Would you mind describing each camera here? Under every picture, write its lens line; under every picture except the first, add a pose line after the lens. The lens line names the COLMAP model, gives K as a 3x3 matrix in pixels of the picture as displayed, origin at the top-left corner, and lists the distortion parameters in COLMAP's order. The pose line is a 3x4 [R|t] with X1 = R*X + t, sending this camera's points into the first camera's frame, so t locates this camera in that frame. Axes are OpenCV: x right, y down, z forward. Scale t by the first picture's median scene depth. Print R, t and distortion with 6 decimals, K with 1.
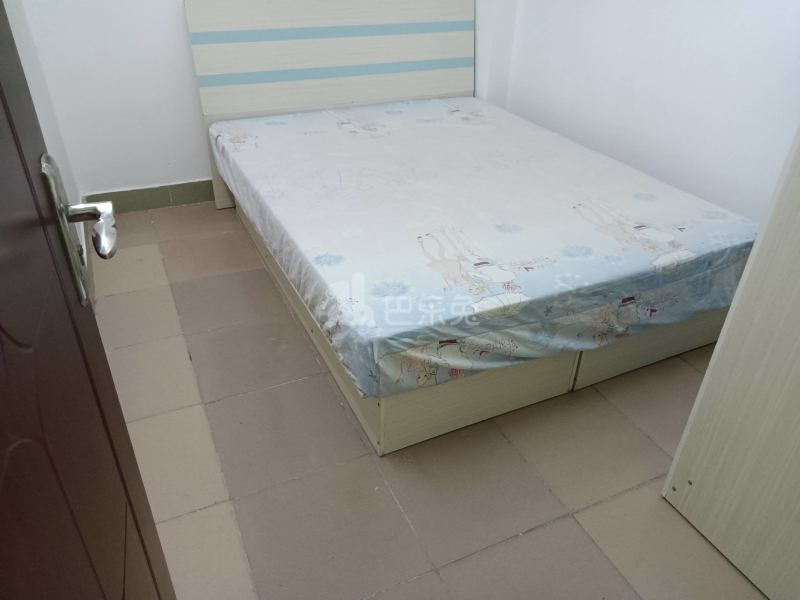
lens RADIAL K [[582.9, 0, 374.4], [0, 582.9, 312.3], [0, 0, 1]] dist [0.018083, -0.021131]
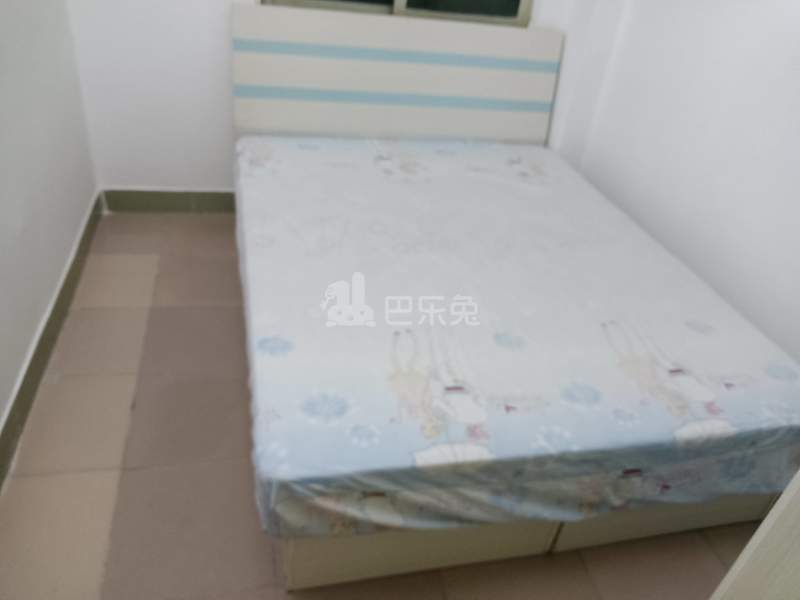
lens RADIAL K [[582.9, 0, 385.4], [0, 582.9, 307.6], [0, 0, 1]] dist [0.018083, -0.021131]
pose [[0.974757, 0.193430, -0.111508, 0.152512], [-0.193024, 0.981087, 0.014528, -0.179954], [0.112210, 0.007362, 0.993657, 0.177376]]
